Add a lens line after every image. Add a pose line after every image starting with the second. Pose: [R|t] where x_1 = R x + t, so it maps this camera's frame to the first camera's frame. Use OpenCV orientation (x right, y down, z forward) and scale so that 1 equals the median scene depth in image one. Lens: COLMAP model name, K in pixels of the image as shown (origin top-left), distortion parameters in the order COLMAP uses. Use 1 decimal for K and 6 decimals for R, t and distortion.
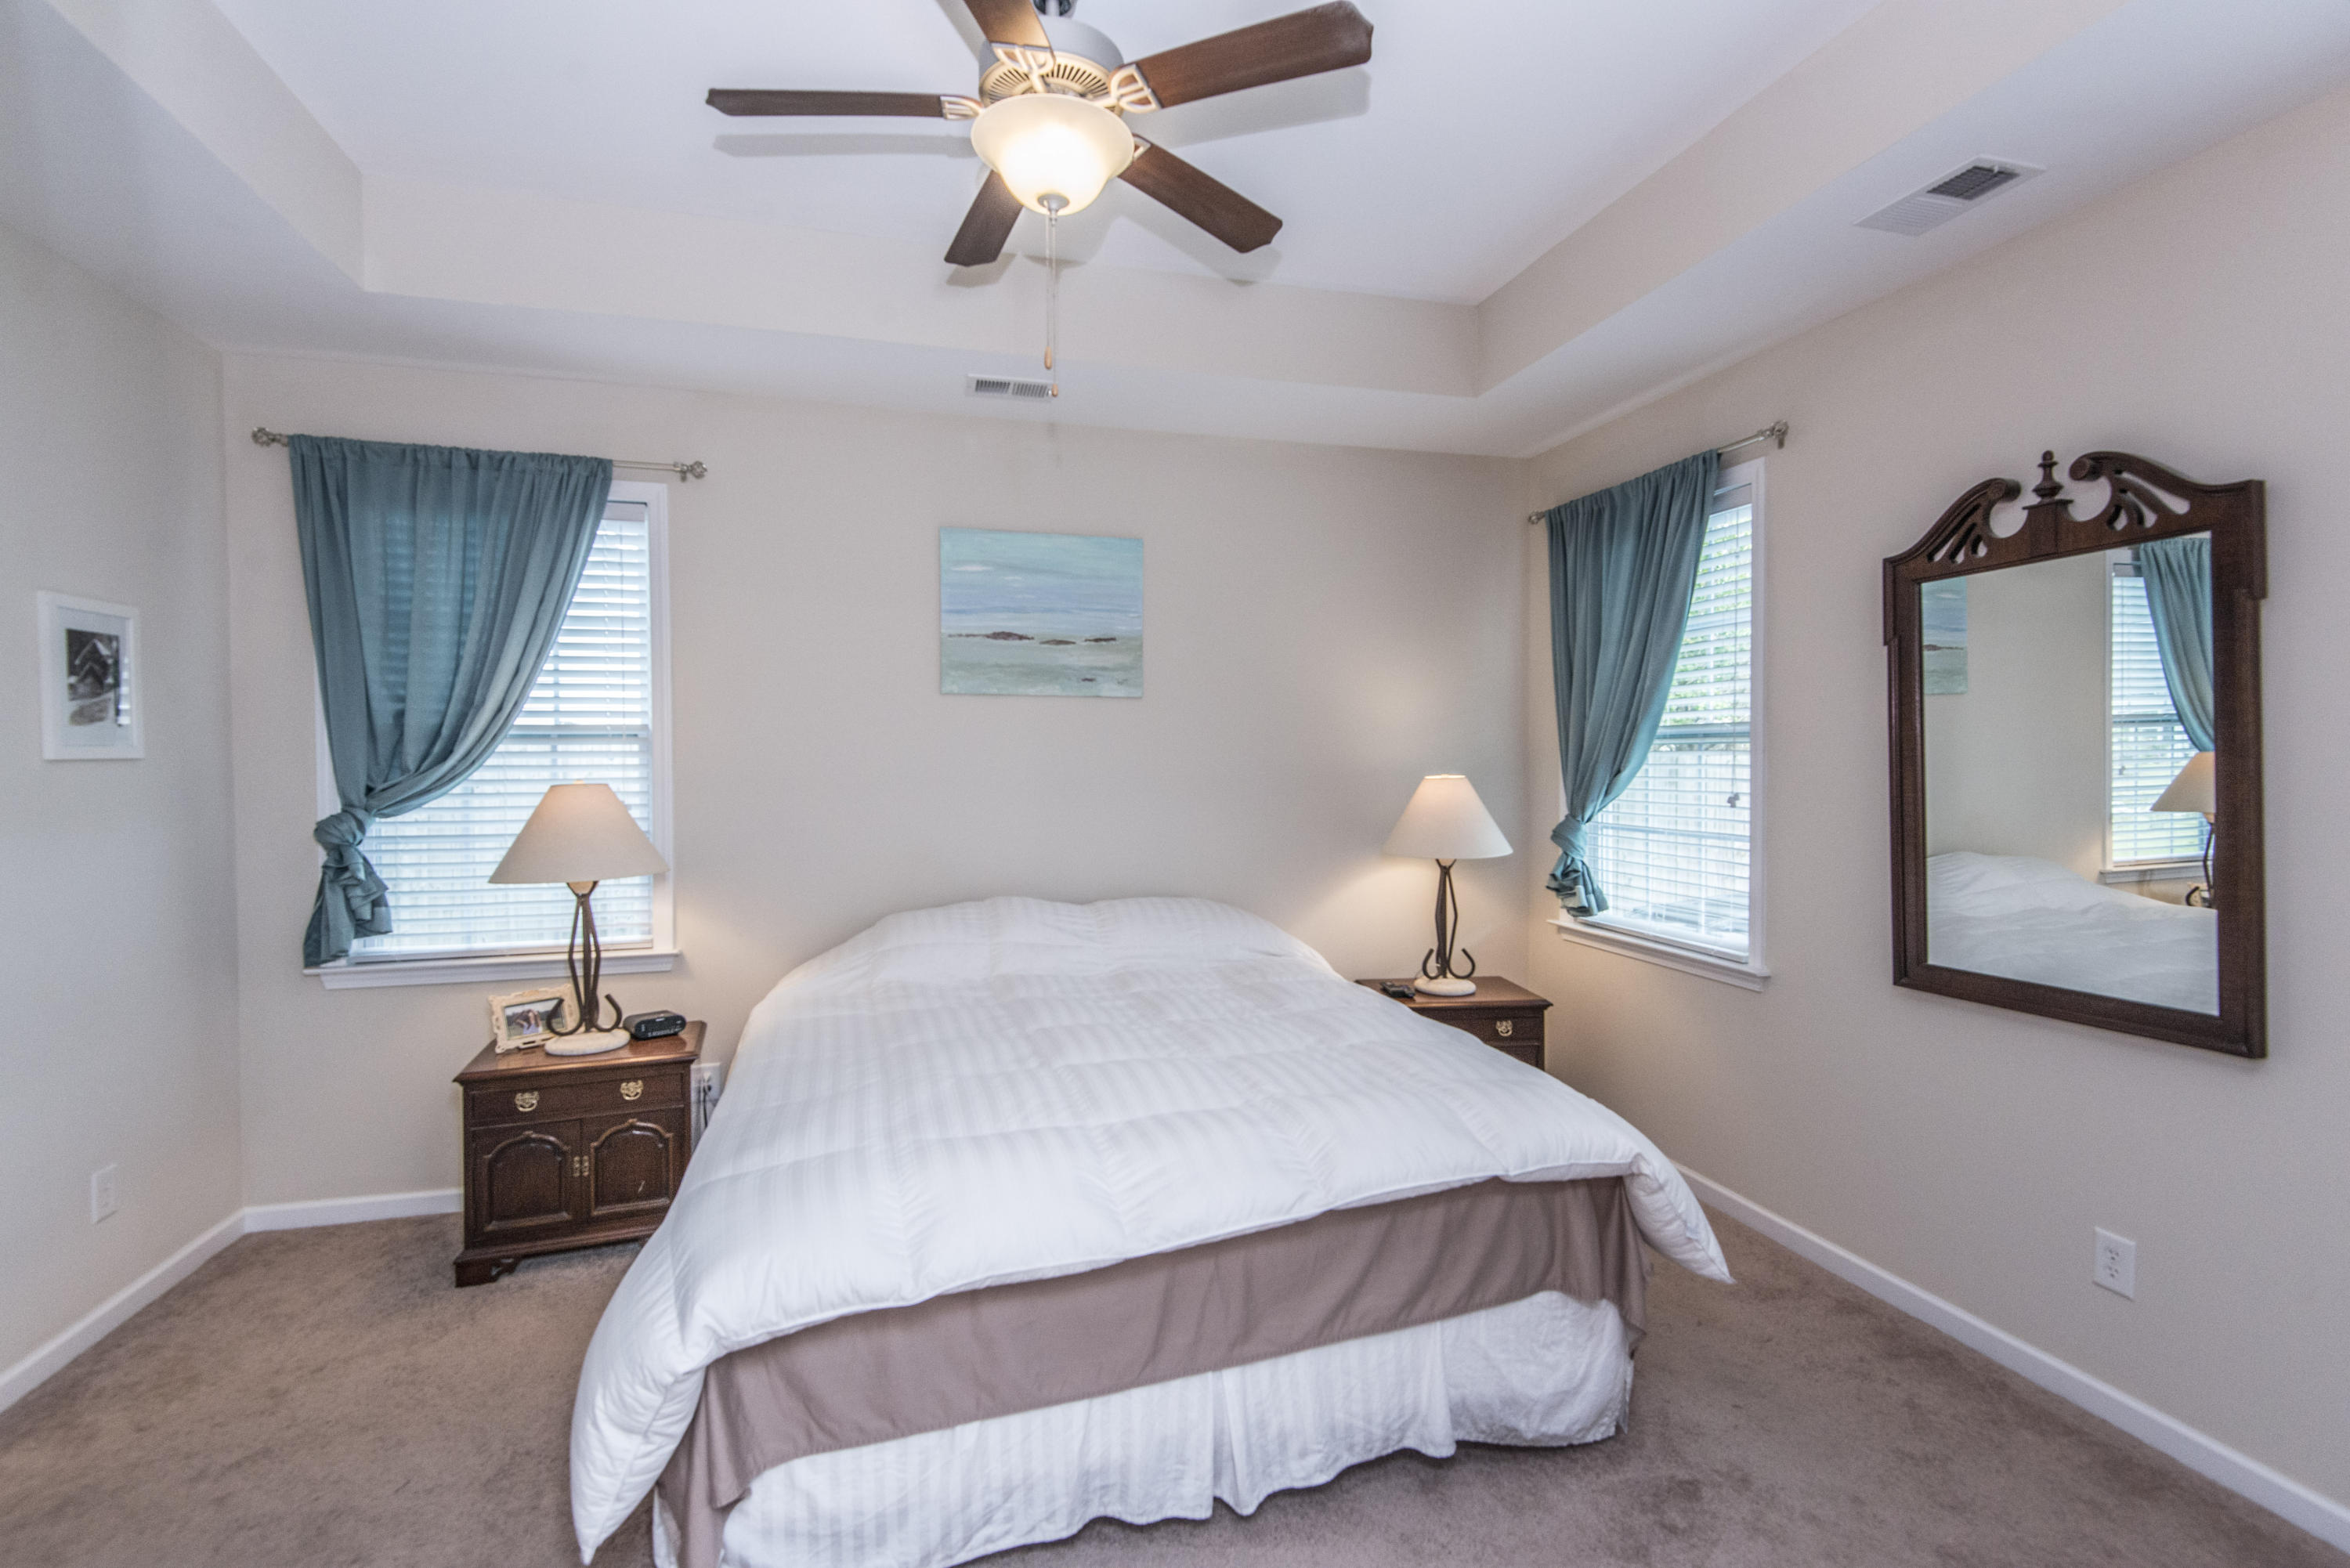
lens RADIAL K [[1076.9, 0, 1175.0], [0, 1076.9, 778.7], [0, 0, 1]] dist [0.033204, -0.015841]
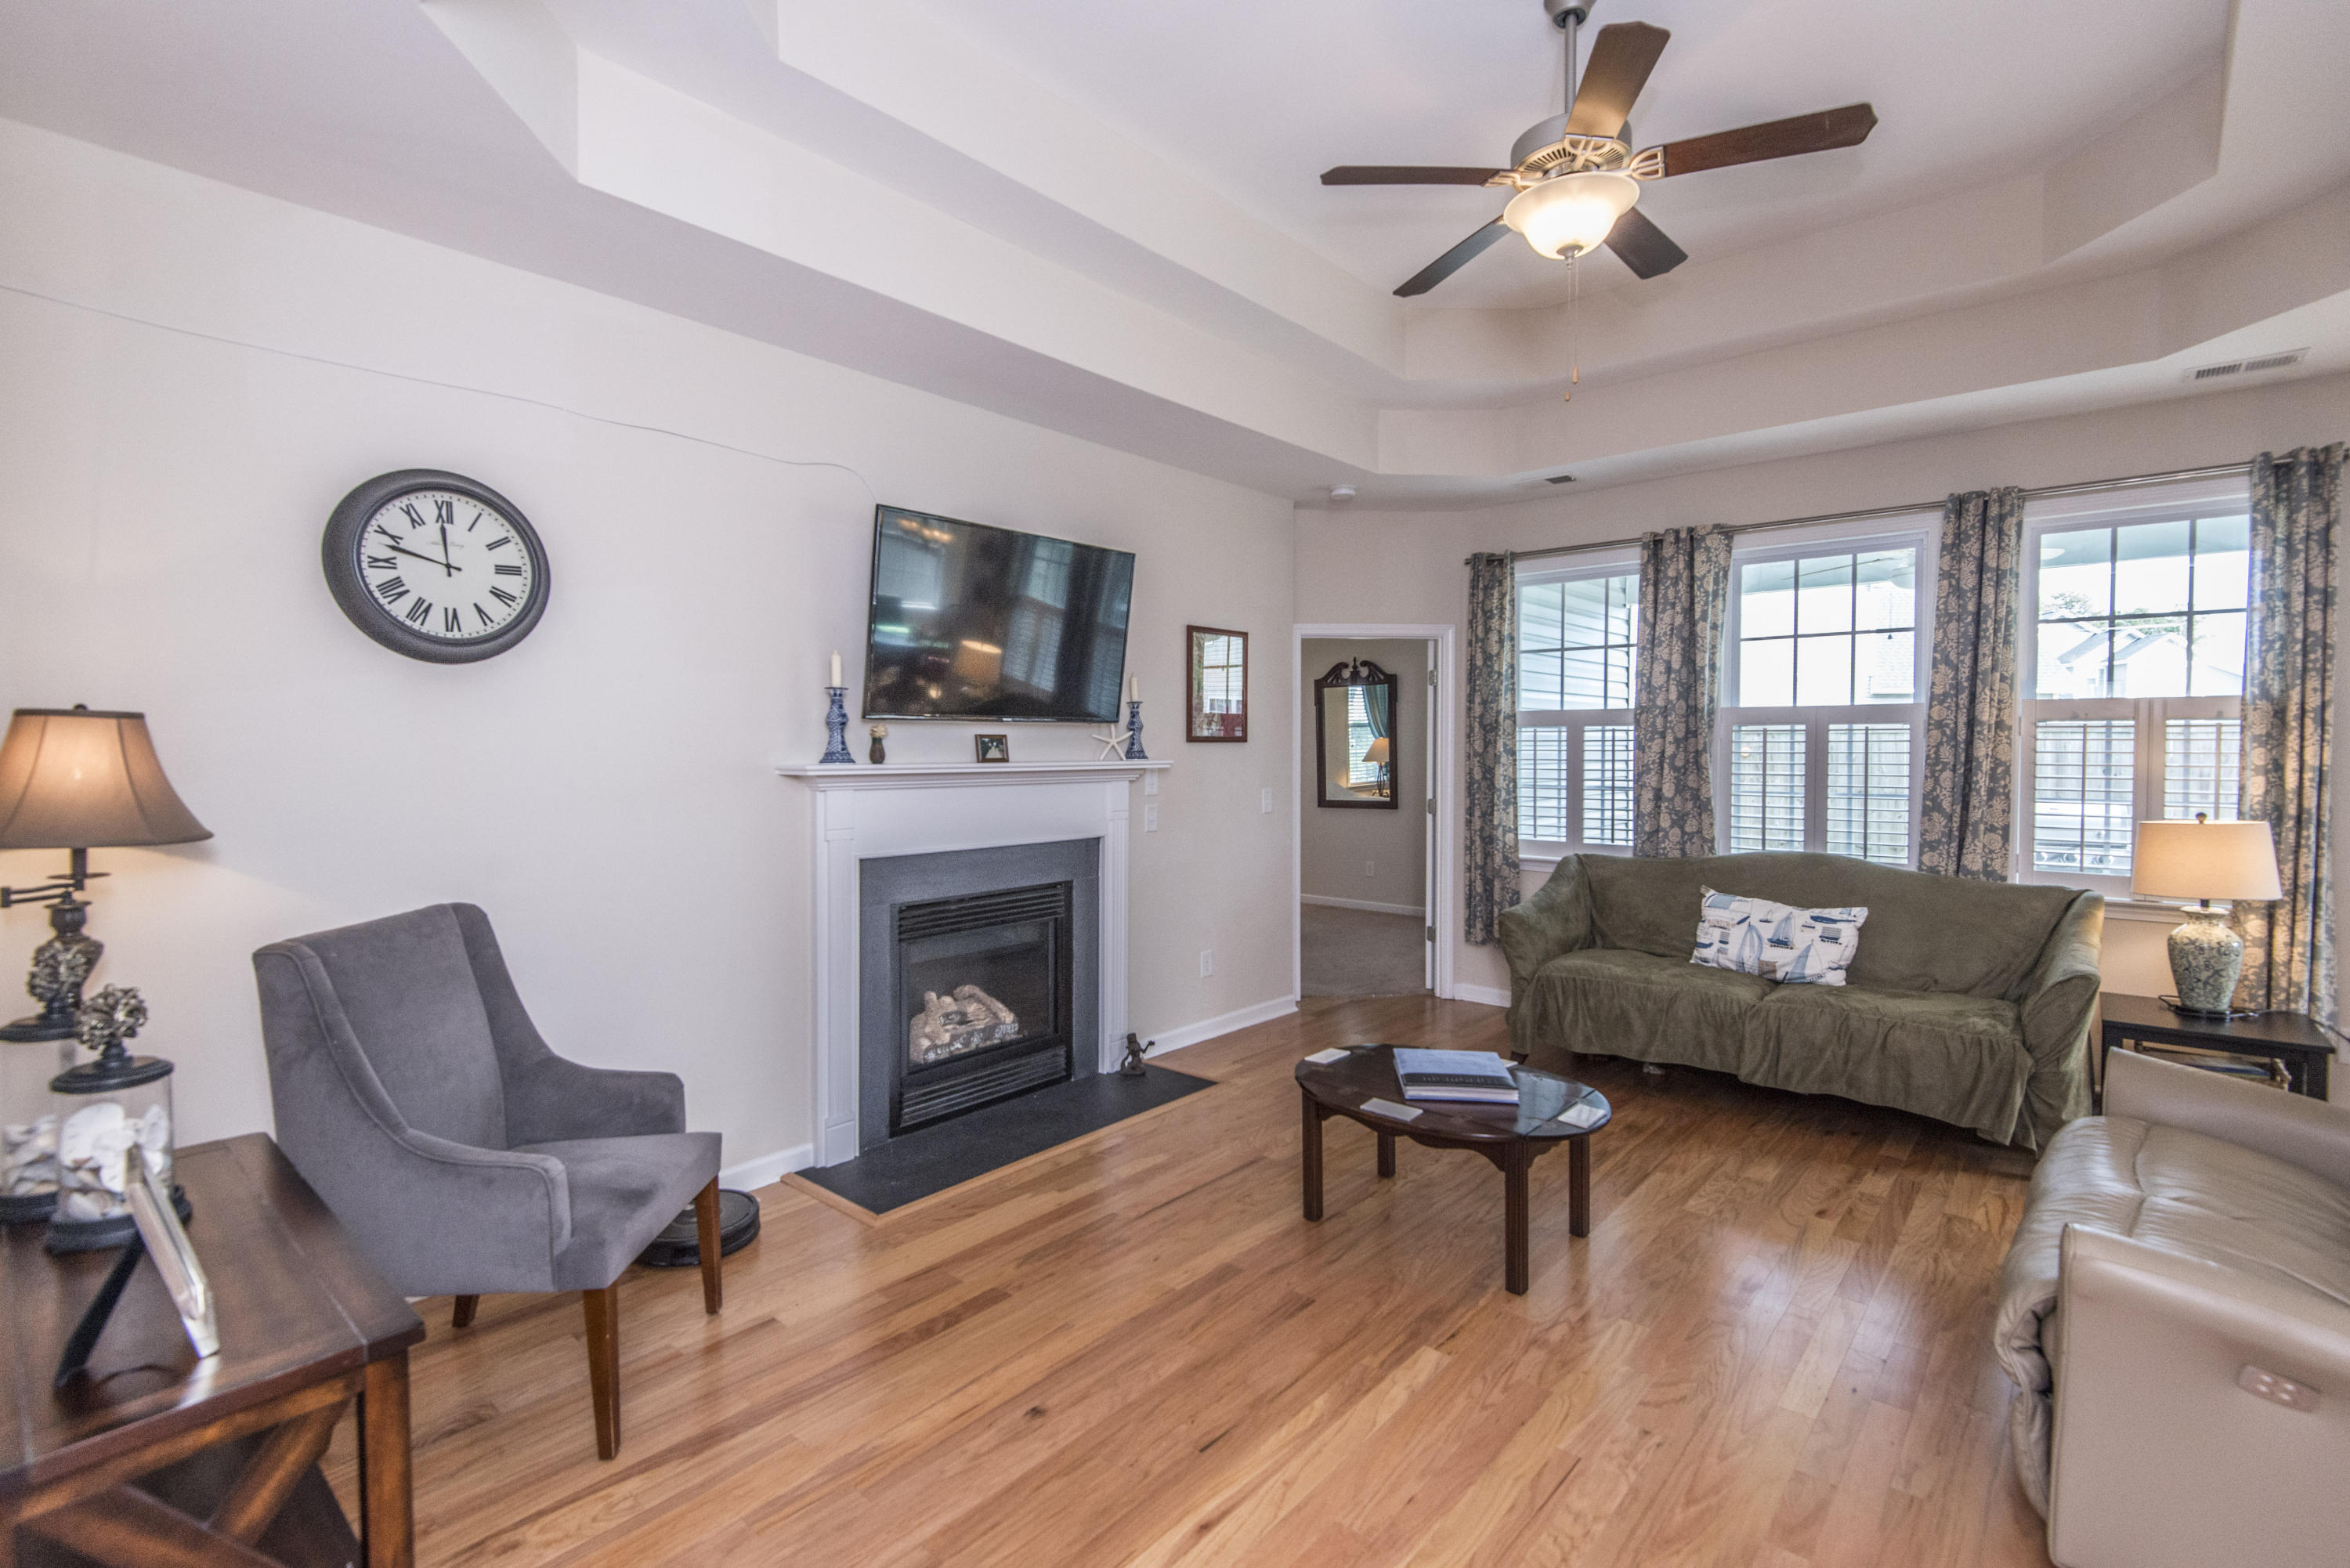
lens RADIAL K [[1076.9, 0, 1176.7], [0, 1076.9, 776.4], [0, 0, 1]] dist [0.033204, -0.015841]
pose [[0.832243, -0.016362, 0.554170, -1.277884], [0.009960, 0.999844, 0.014562, 0.035103], [-0.554322, -0.006600, 0.832276, -1.258751]]
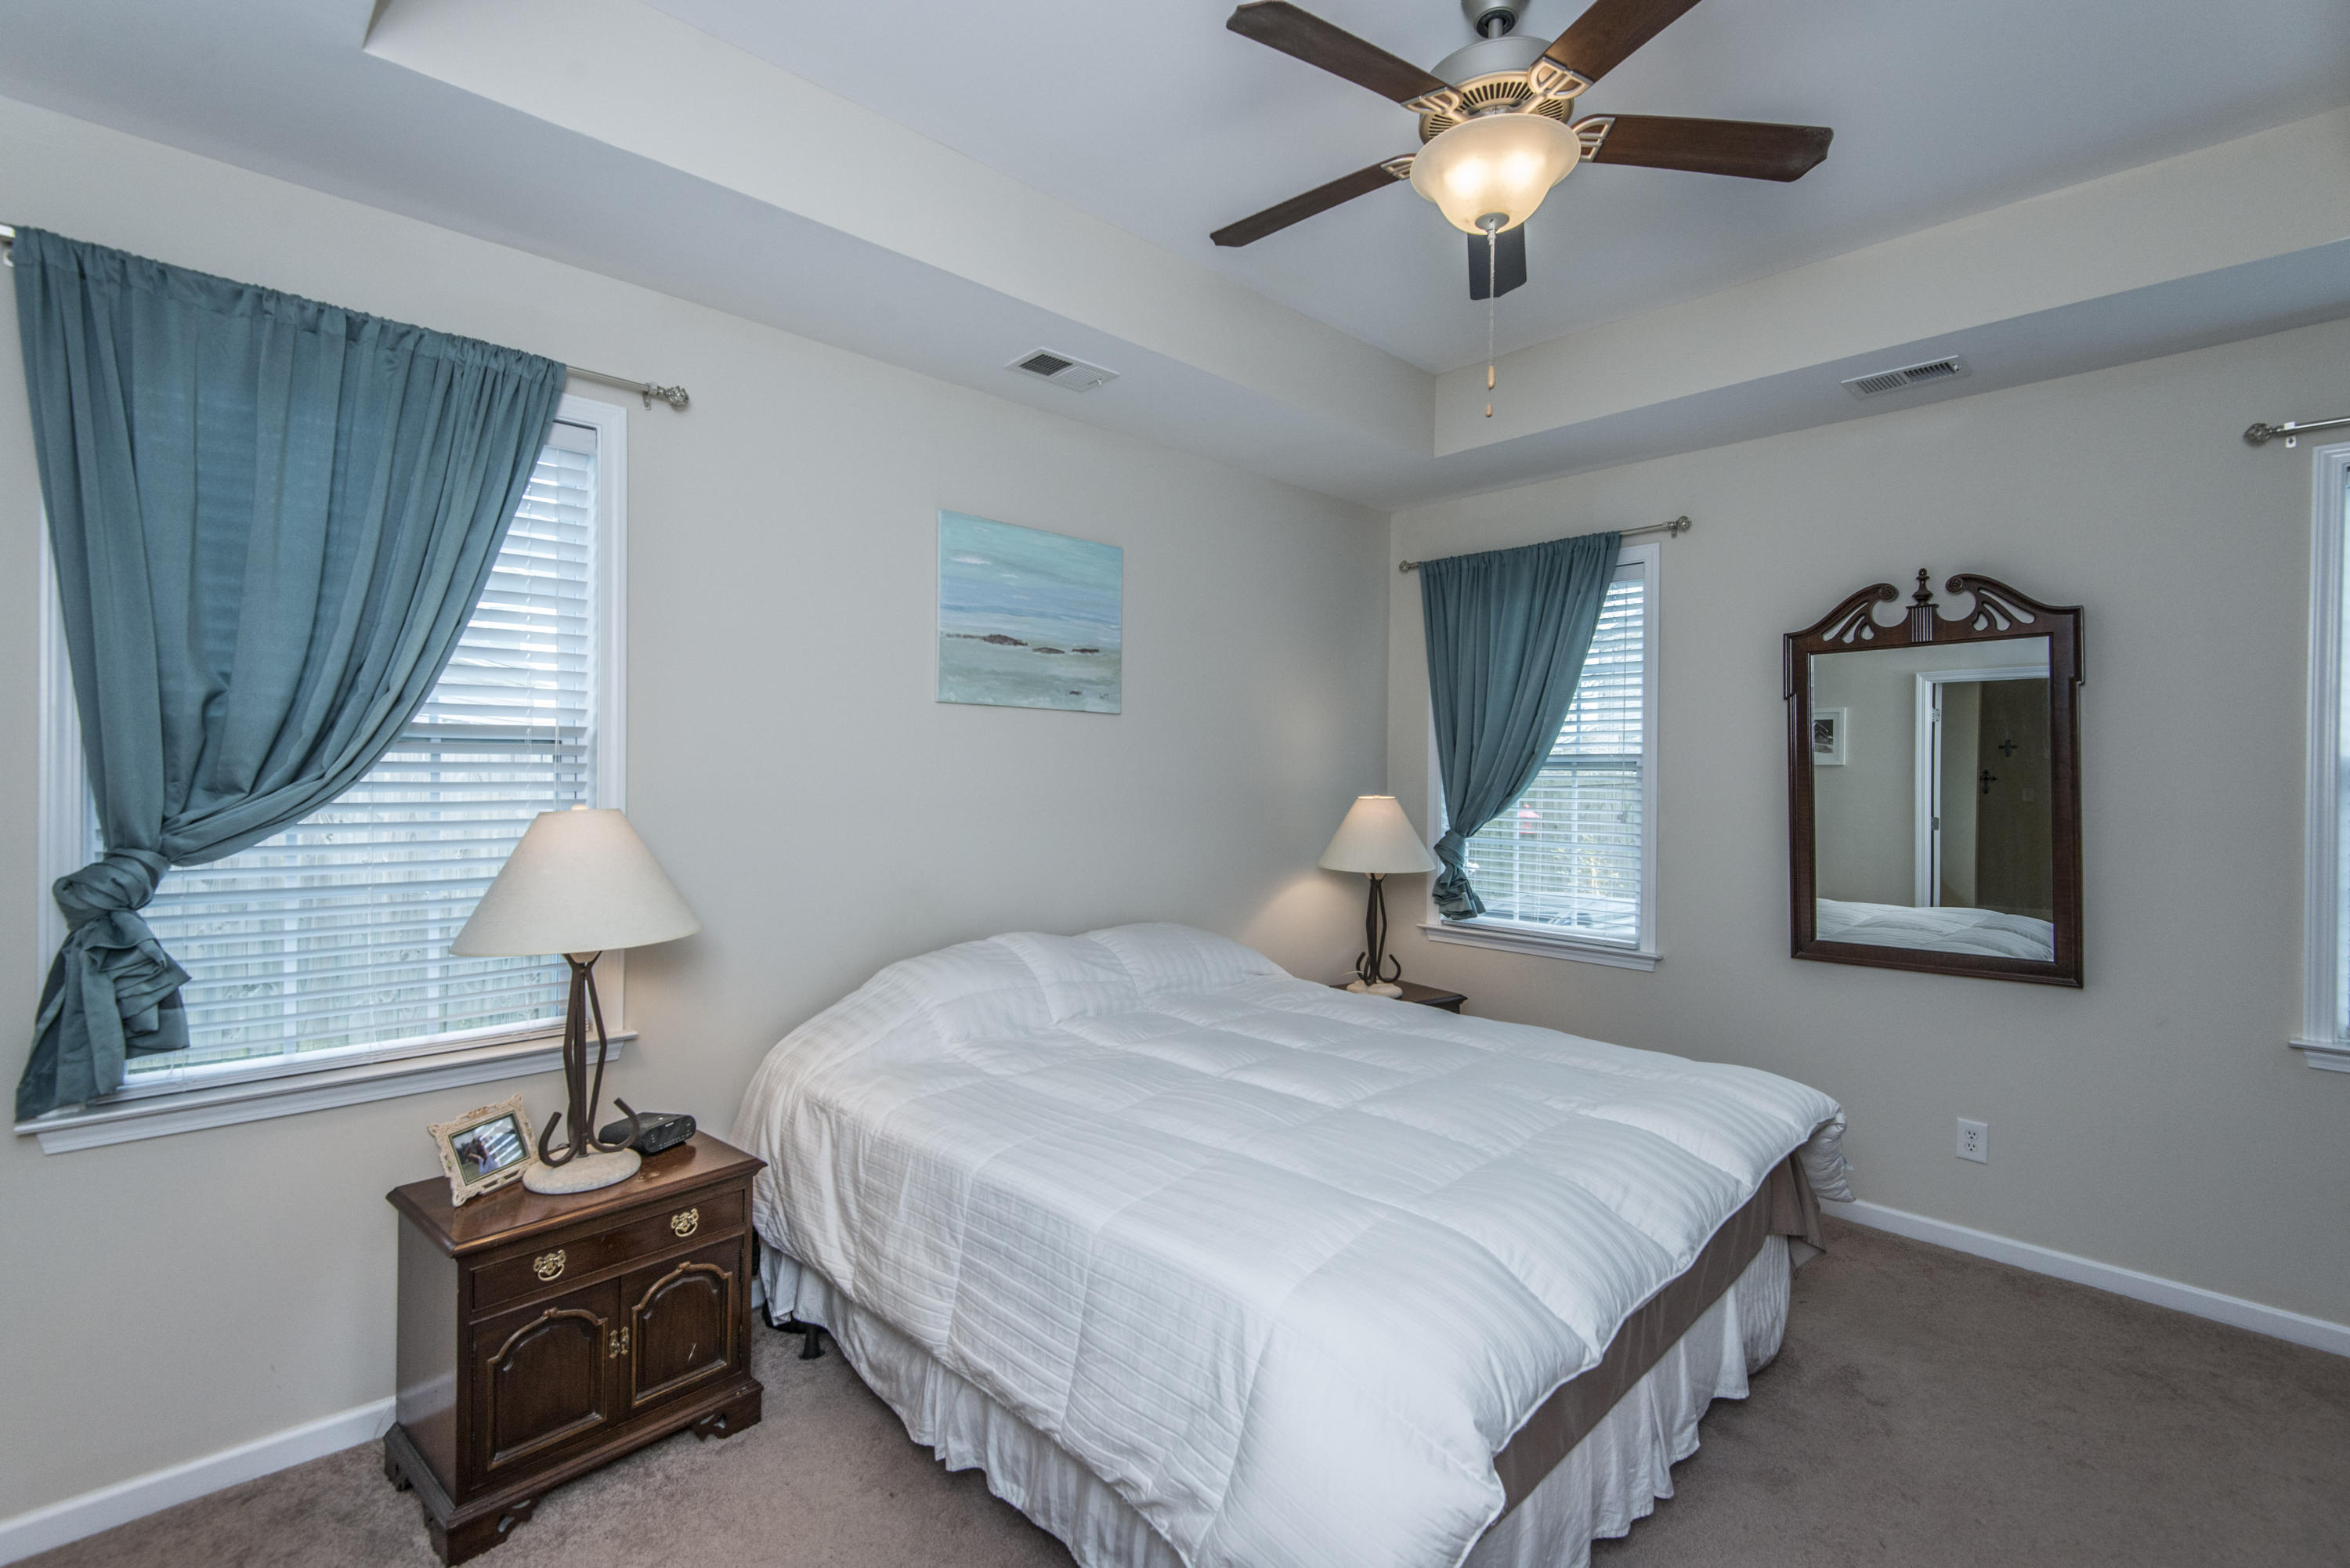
lens RADIAL K [[1076.9, 0, 1171.8], [0, 1076.9, 774.8], [0, 0, 1]] dist [0.033204, -0.015841]
pose [[0.877123, 0.010060, 0.480161, -0.528529], [-0.001388, 0.999830, -0.018412, -0.004997], [-0.480265, 0.015483, 0.876987, 0.172903]]
